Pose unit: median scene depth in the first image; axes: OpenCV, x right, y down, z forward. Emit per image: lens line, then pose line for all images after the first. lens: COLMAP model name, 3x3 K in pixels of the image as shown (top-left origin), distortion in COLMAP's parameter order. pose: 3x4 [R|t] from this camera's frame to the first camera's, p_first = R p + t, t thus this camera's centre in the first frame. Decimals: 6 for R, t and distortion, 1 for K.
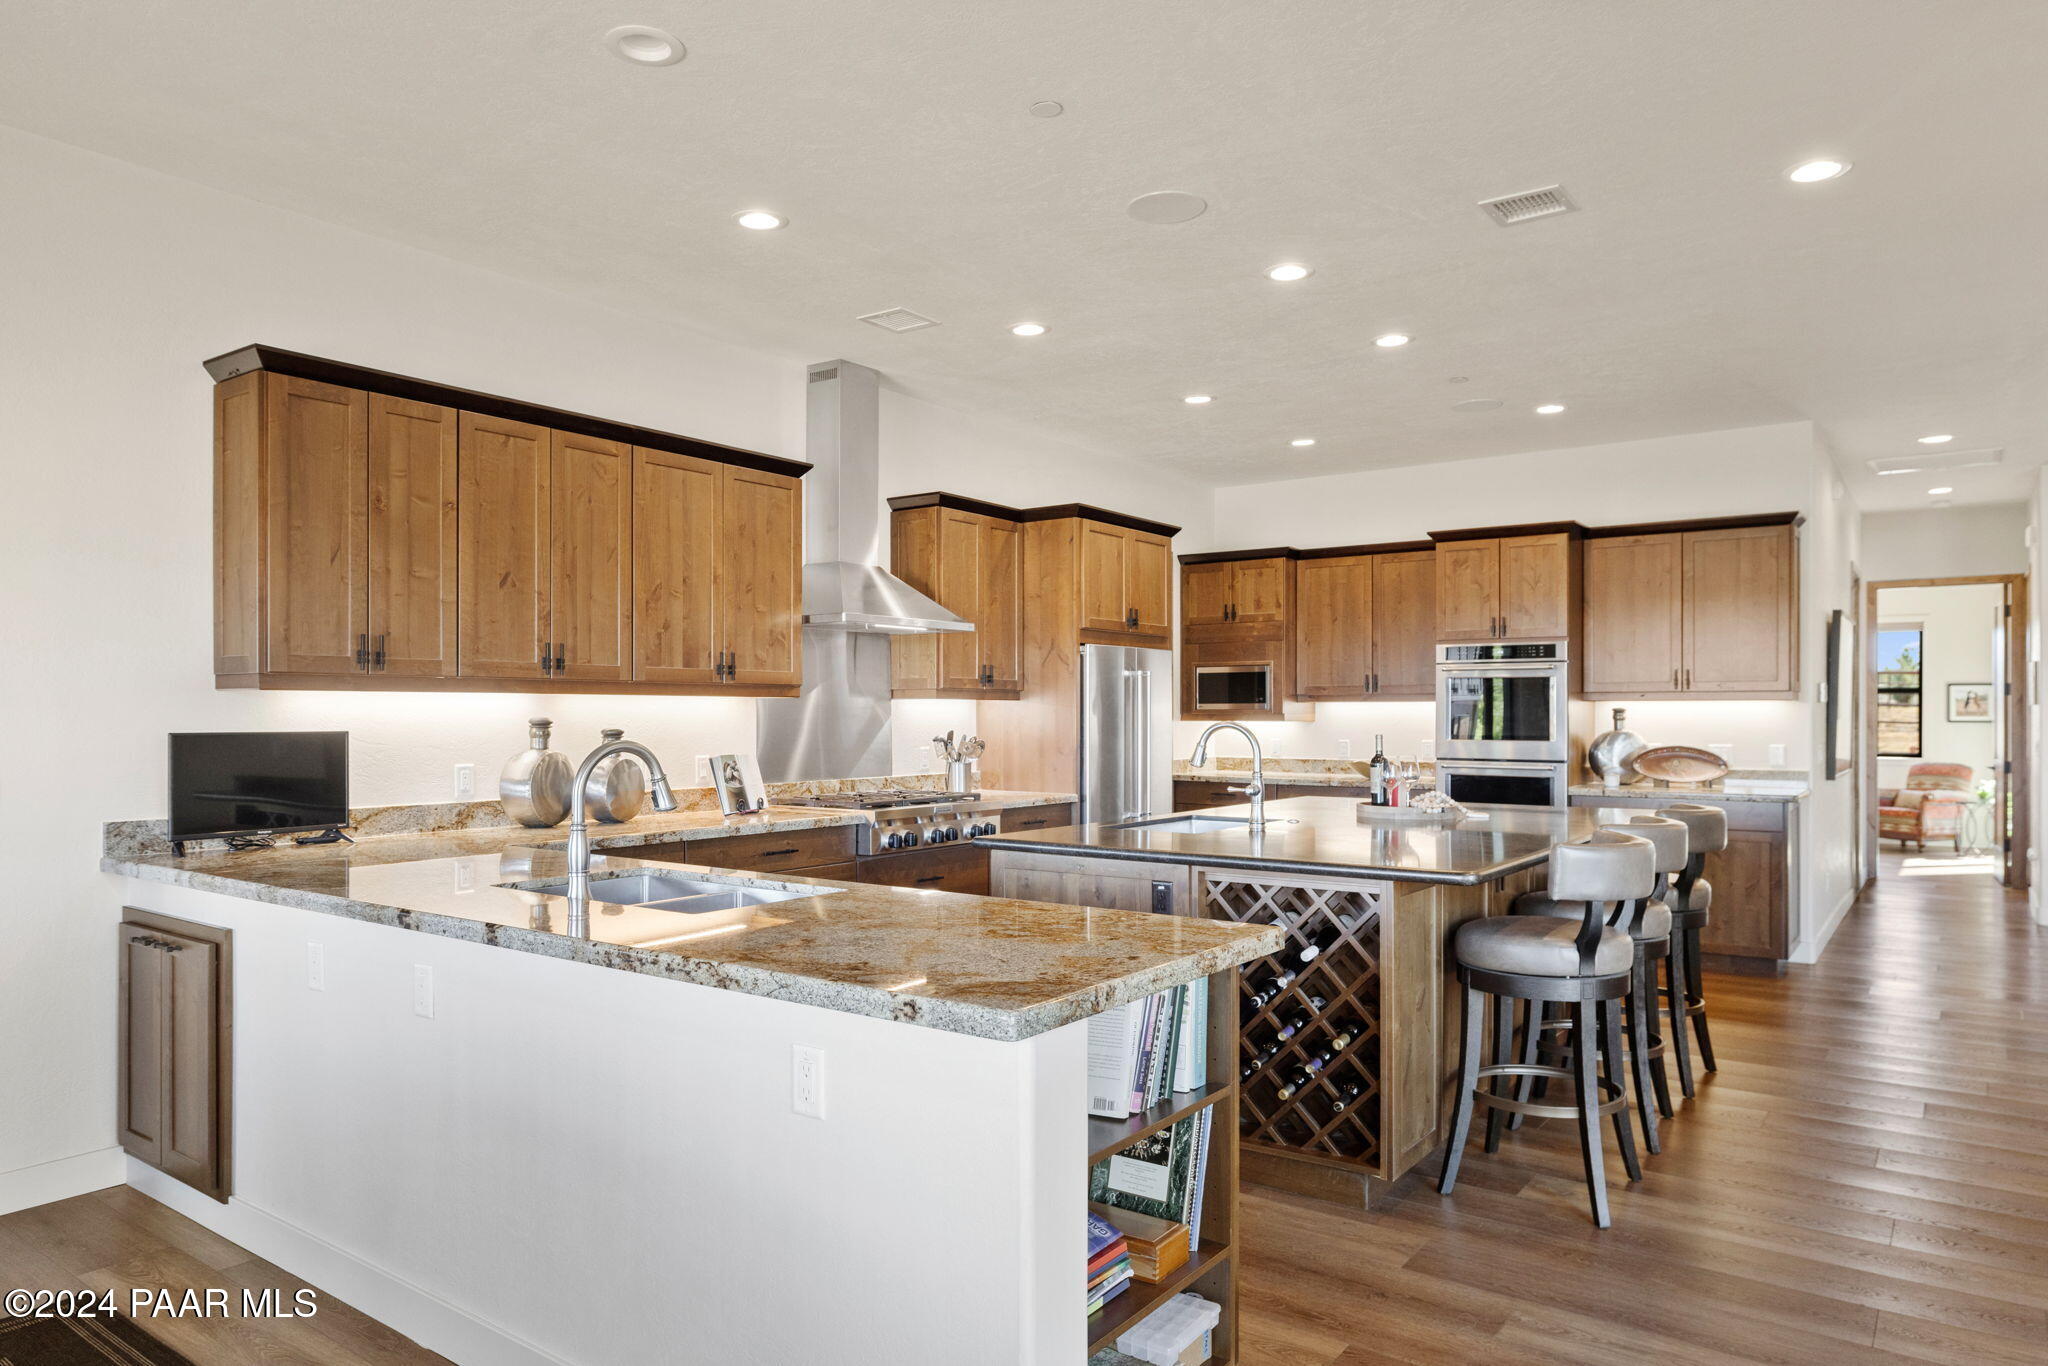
lens RADIAL K [[1289.8, 0, 1025.8], [0, 1289.8, 725.5], [0, 0, 1]] dist [-0.000487, -0.000269]
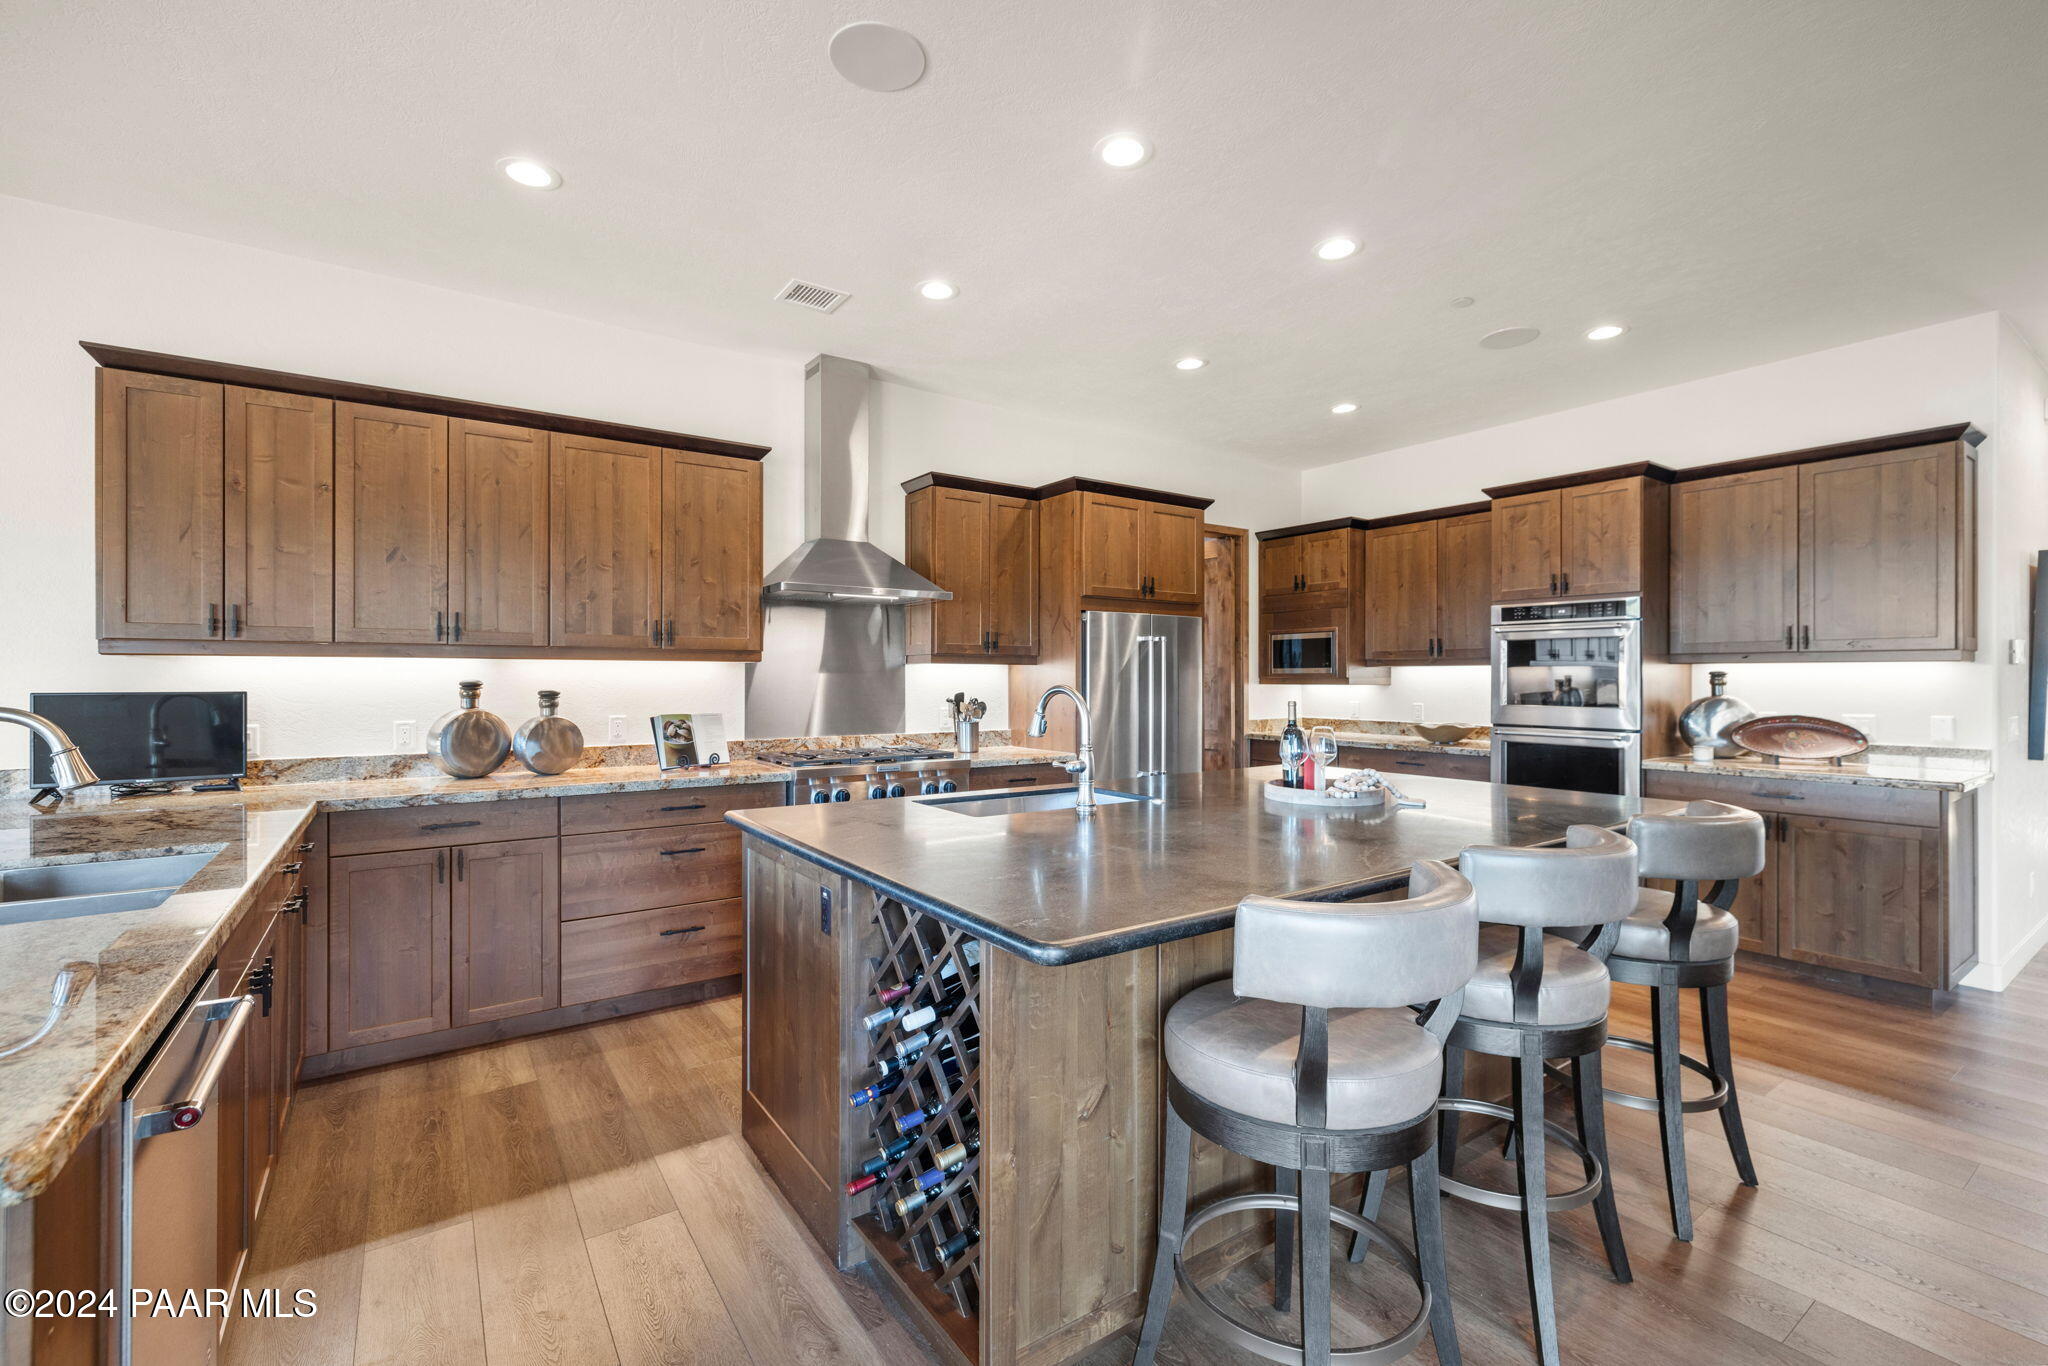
lens RADIAL K [[875.5, 0, 1024.0], [0, 875.5, 683.0], [0, 0, 1]] dist [-0.000217, -0.000278]
pose [[0.945412, 0.002639, -0.325867, 0.215491], [-0.003934, 0.999987, -0.003316, -0.001820], [0.325854, 0.004417, 0.945410, 0.290106]]
